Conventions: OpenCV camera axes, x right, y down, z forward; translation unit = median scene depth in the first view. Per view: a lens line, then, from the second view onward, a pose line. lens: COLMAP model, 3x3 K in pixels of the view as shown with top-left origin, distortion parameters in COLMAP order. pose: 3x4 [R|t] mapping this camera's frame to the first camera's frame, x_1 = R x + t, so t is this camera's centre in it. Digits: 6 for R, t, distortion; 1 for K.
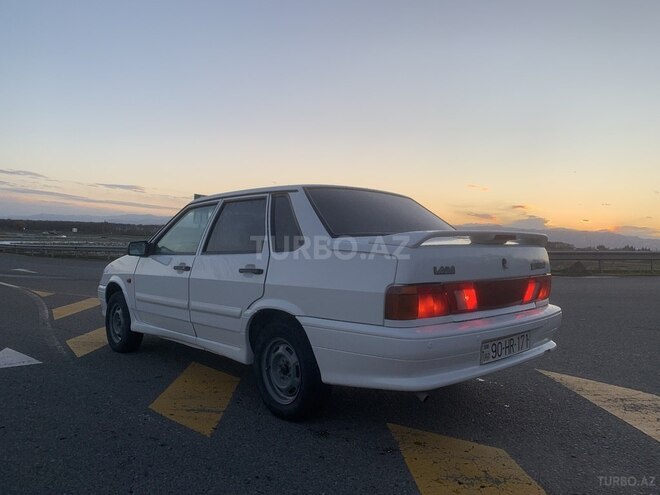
lens RADIAL K [[500.0, 0, 327.7], [0, 500.0, 239.4], [0, 0, 1]] dist [0.011836, 0.001079]
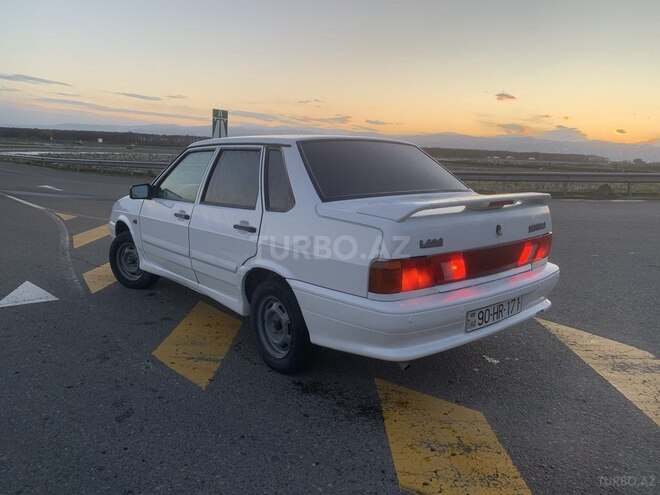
lens RADIAL K [[500.0, 0, 327.7], [0, 500.0, 239.4], [0, 0, 1]] dist [0.011836, 0.001079]
pose [[0.998761, 0.013731, -0.047840, 0.061662], [-0.005126, 0.984460, 0.175535, -0.092590], [0.049507, -0.175072, 0.983310, 0.022319]]
